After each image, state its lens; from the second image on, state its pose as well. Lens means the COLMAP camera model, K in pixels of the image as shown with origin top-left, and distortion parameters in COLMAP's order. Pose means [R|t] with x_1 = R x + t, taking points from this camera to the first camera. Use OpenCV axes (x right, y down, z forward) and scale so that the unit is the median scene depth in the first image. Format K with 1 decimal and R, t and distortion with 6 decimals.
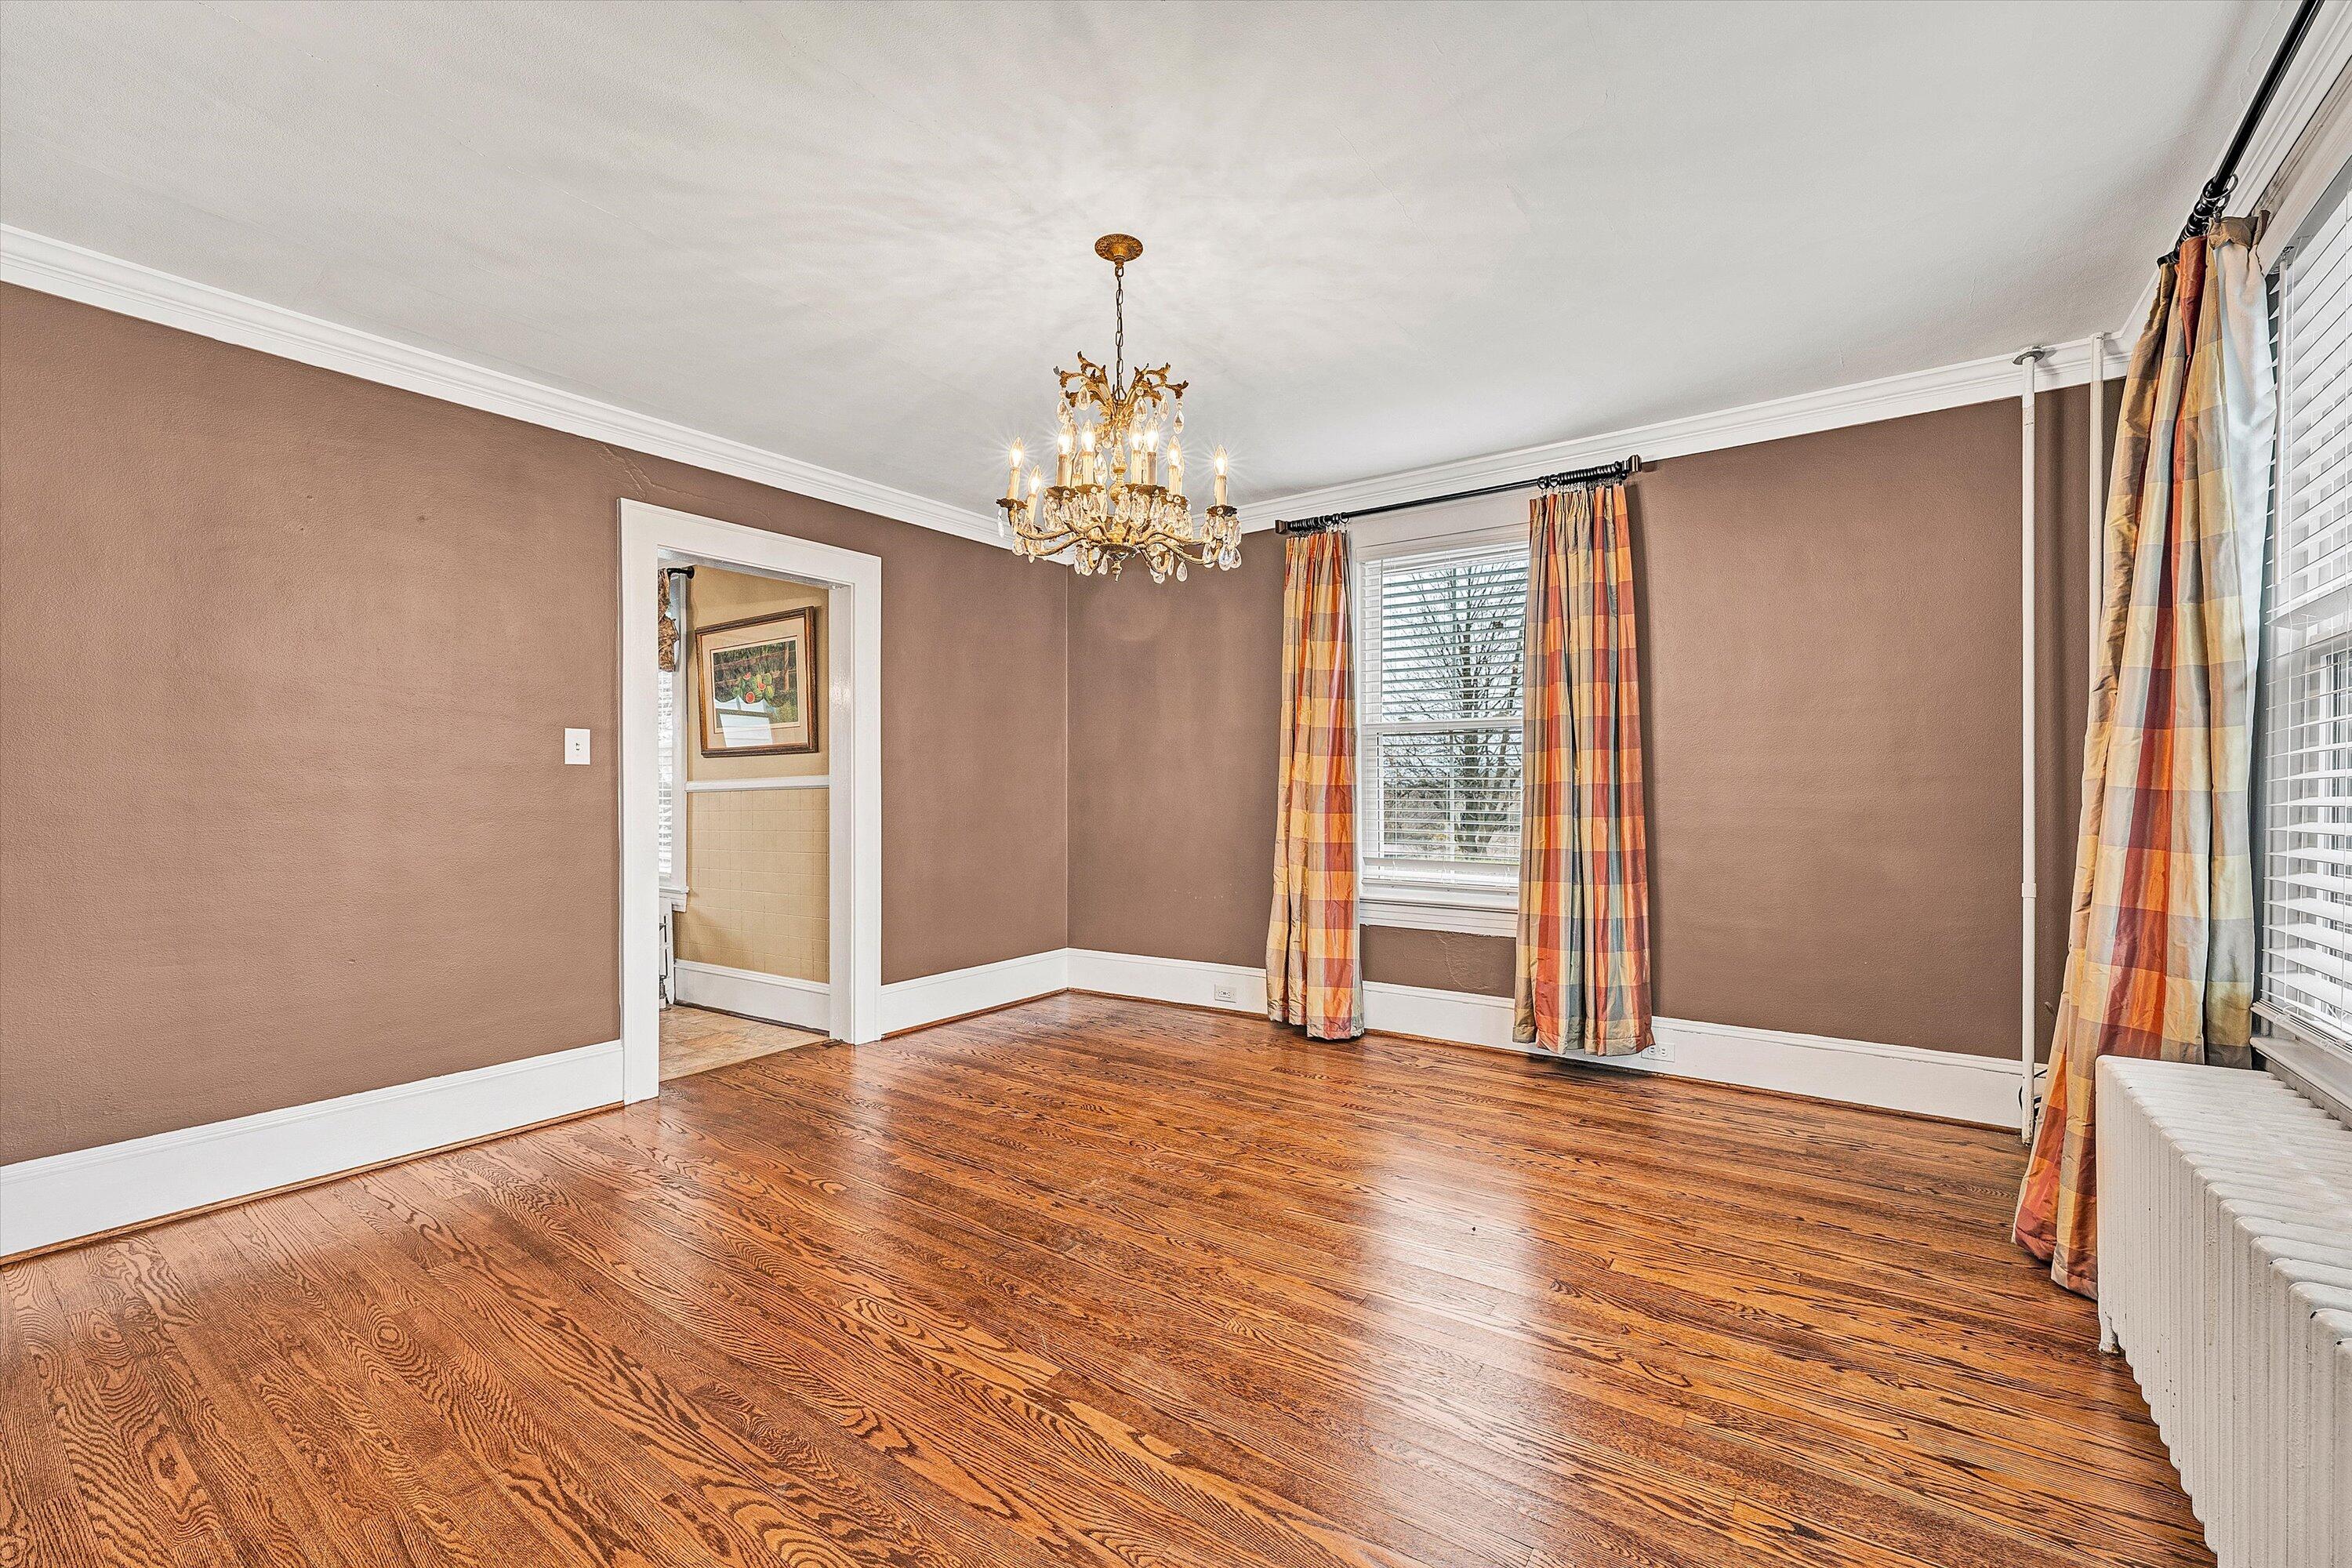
lens RADIAL K [[942.0, 0, 1182.4], [0, 942.0, 791.4], [0, 0, 1]] dist [-0.002620, -0.000402]
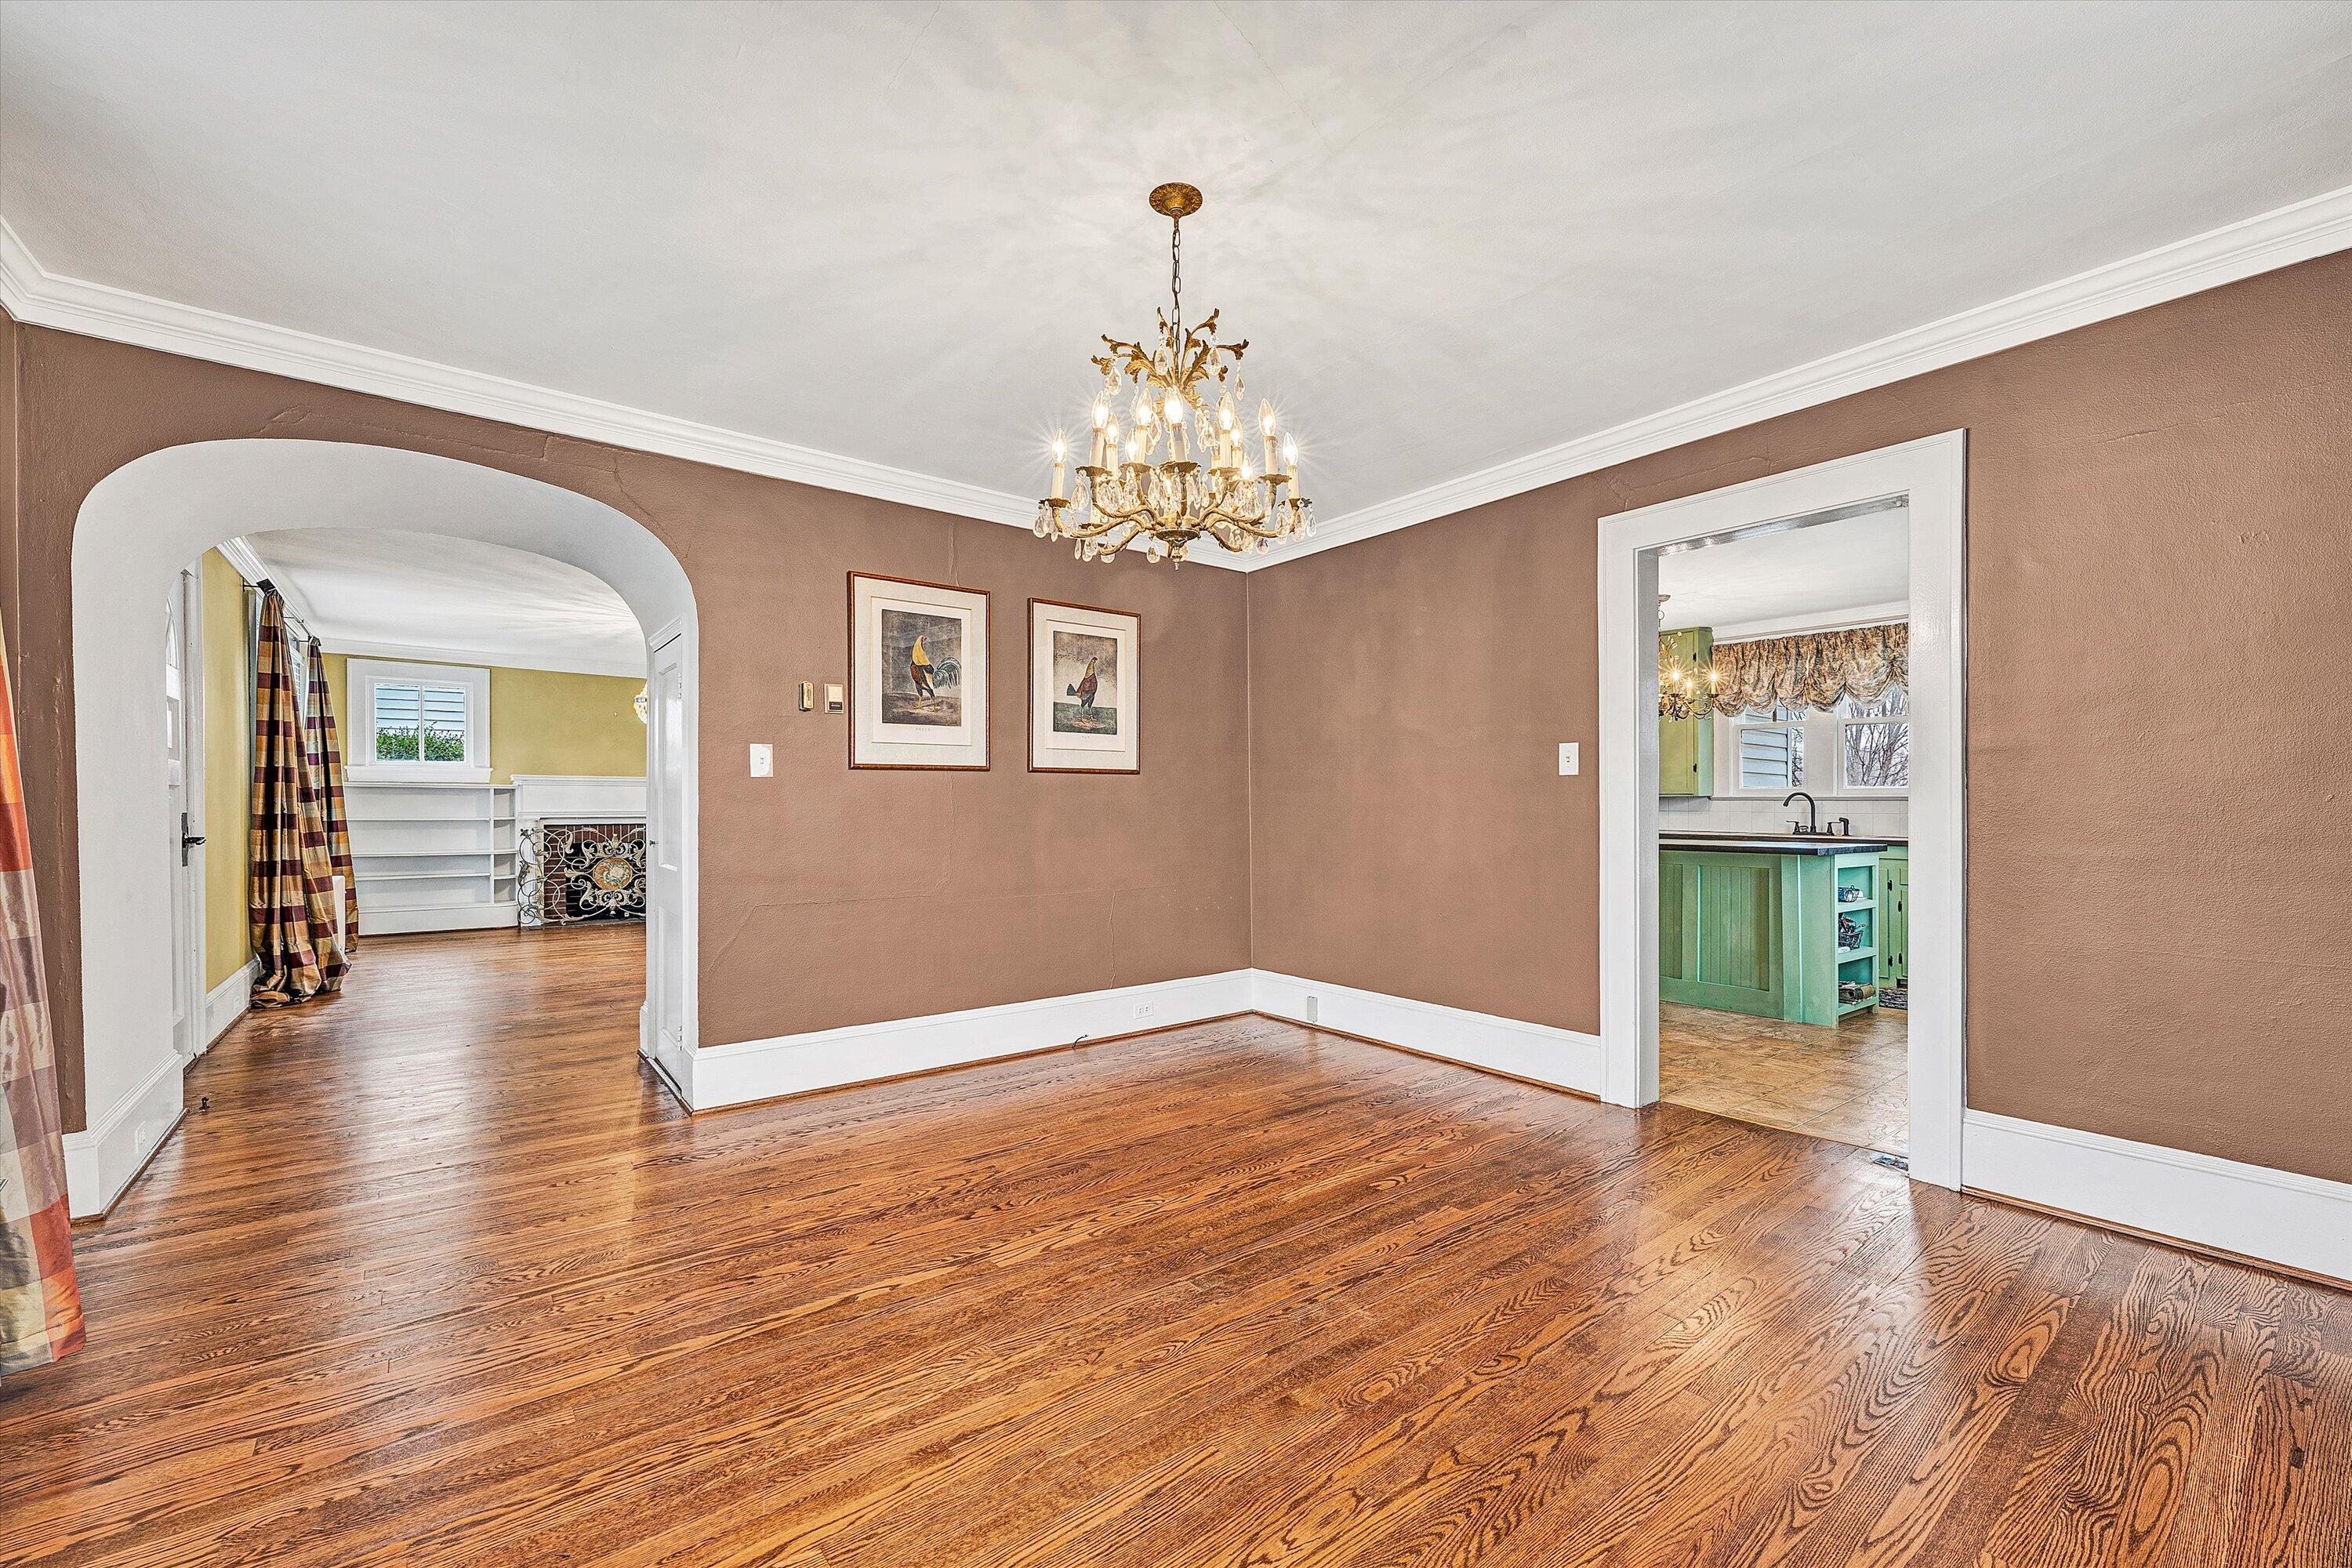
lens RADIAL K [[942.0, 0, 1182.3], [0, 942.0, 797.4], [0, 0, 1]] dist [-0.002620, -0.000402]
pose [[-0.265124, 0.001555, -0.964213, 0.688672], [0.001000, 0.999999, 0.001338, -0.005201], [0.964214, -0.000610, -0.265125, 1.069998]]
